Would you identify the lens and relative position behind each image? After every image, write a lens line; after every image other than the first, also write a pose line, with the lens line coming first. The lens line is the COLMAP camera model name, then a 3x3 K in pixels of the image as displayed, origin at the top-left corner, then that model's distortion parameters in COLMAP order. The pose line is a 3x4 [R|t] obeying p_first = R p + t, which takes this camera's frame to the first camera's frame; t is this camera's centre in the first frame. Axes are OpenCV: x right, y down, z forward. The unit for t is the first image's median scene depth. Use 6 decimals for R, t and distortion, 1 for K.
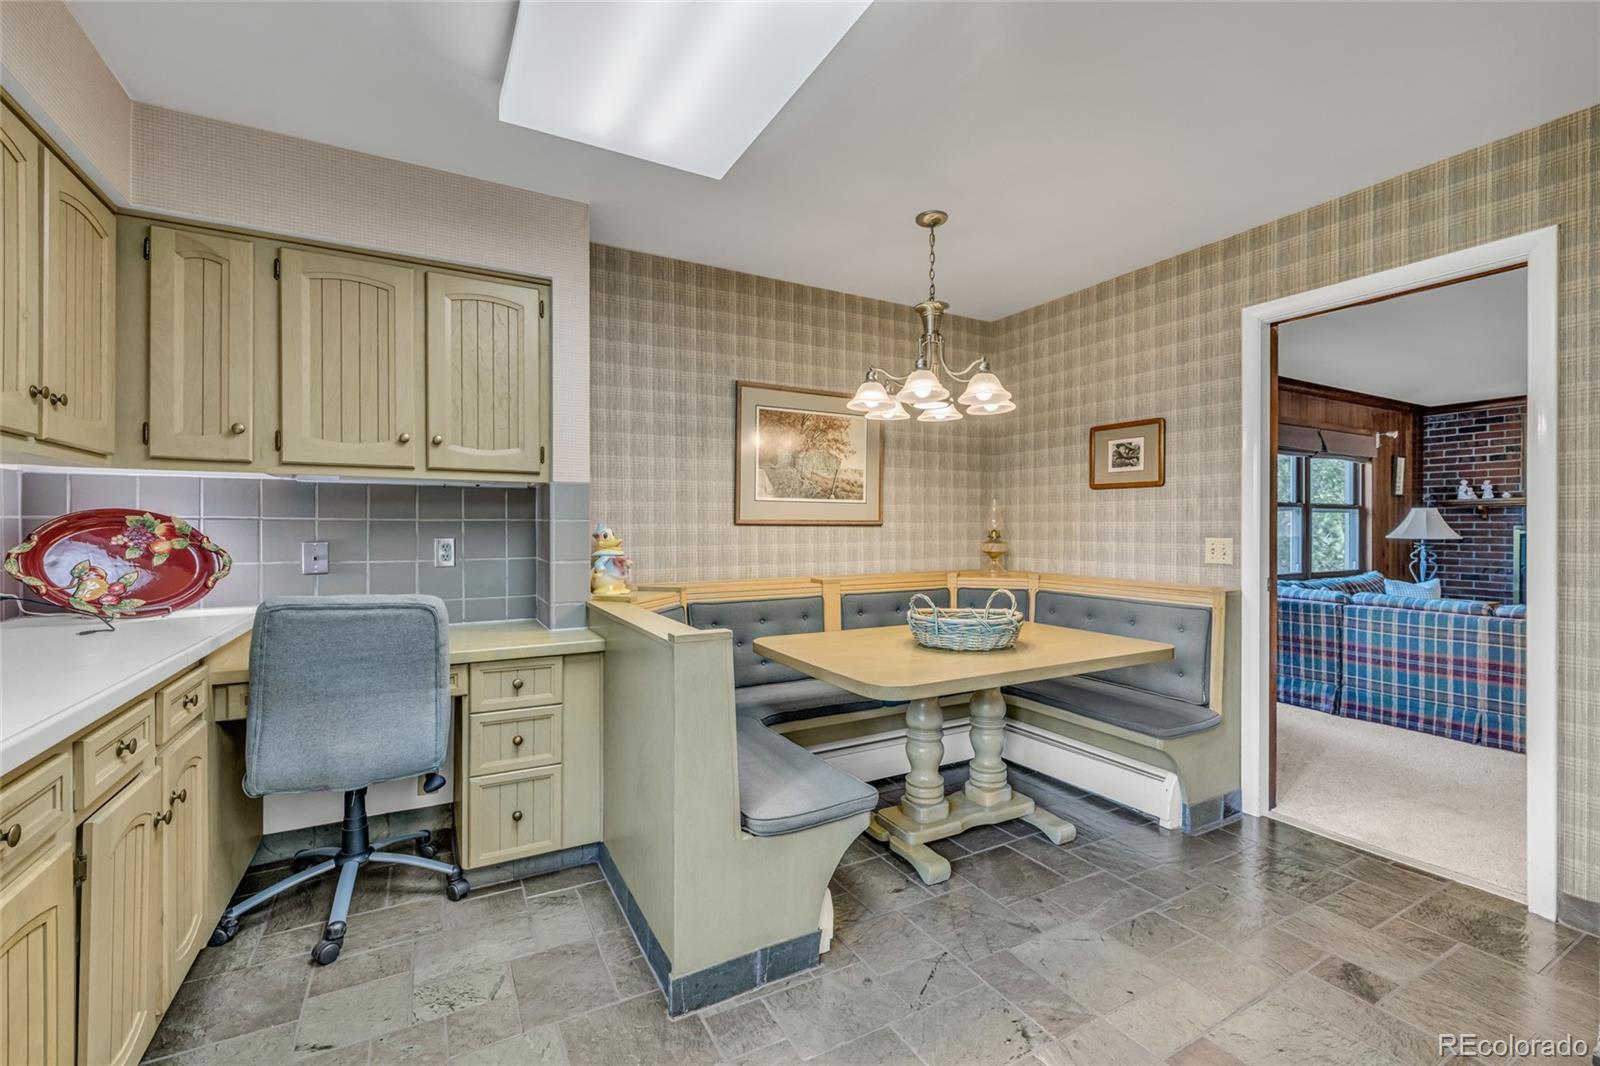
lens RADIAL K [[668.2, 0, 808.2], [0, 668.2, 529.3], [0, 0, 1]] dist [0.003537, -0.000340]
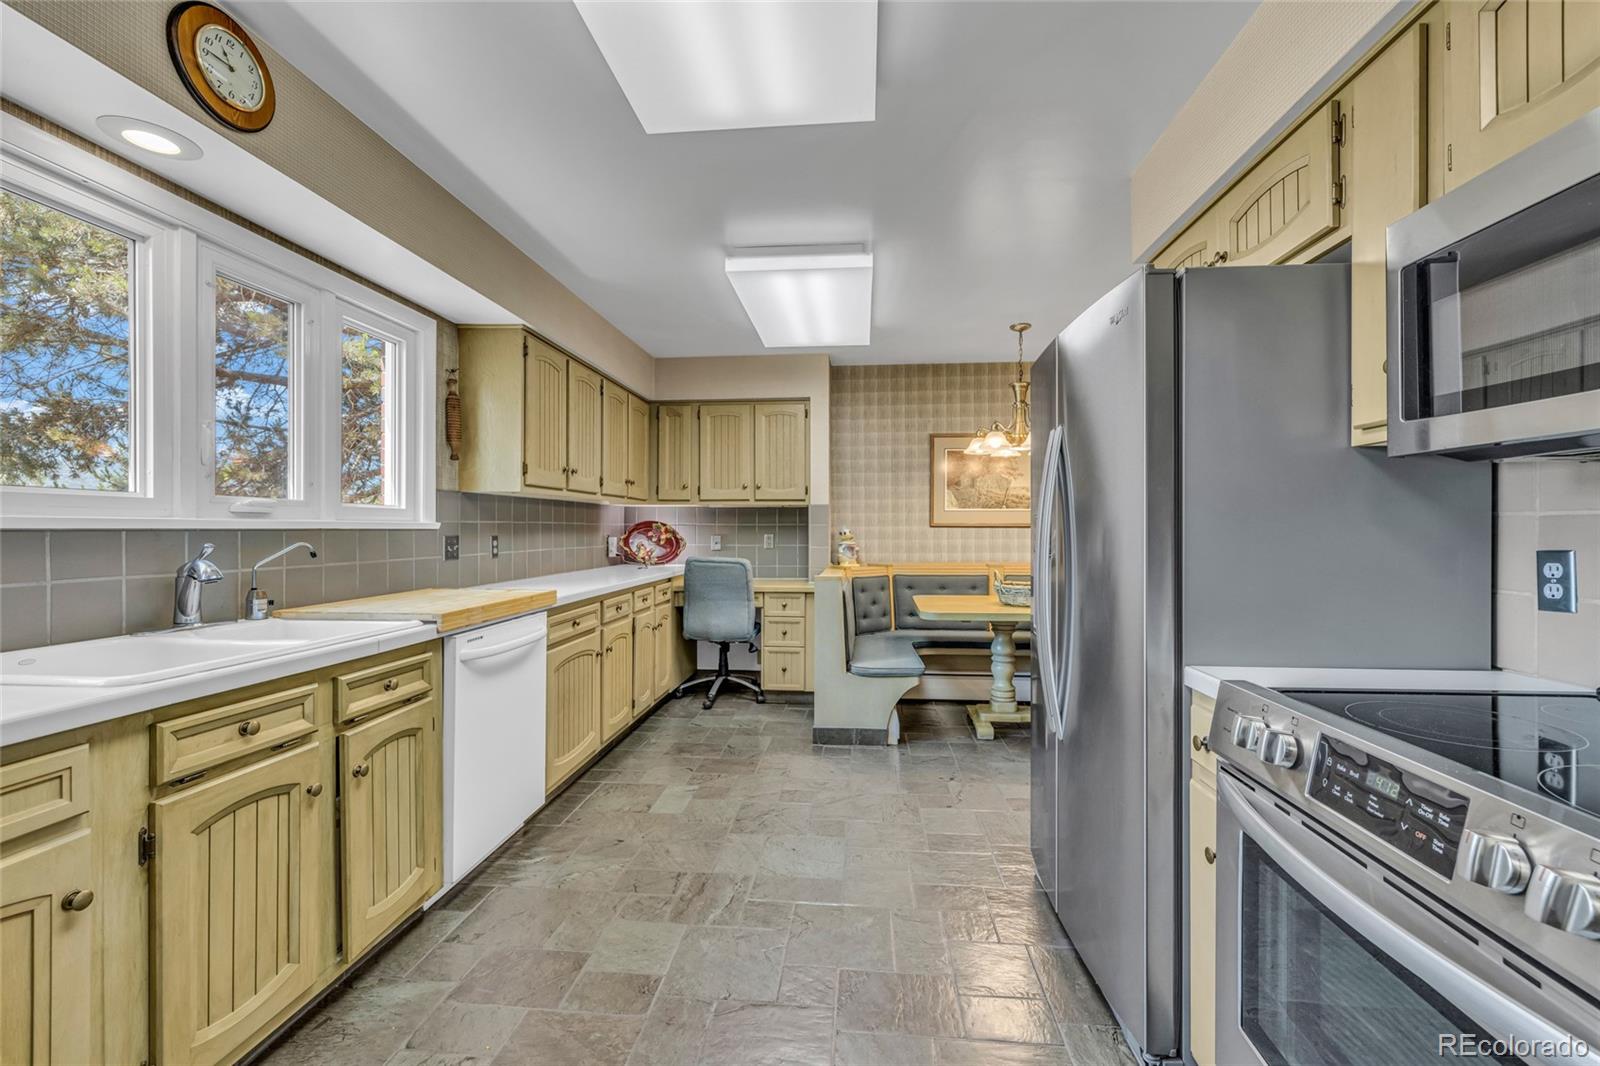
lens RADIAL K [[668.2, 0, 801.2], [0, 668.2, 526.9], [0, 0, 1]] dist [0.003537, -0.000340]
pose [[0.819477, -0.001140, -0.573111, 0.734463], [-0.001536, 0.999990, -0.004185, 0.000563], [0.573110, 0.004310, 0.819467, -0.610559]]
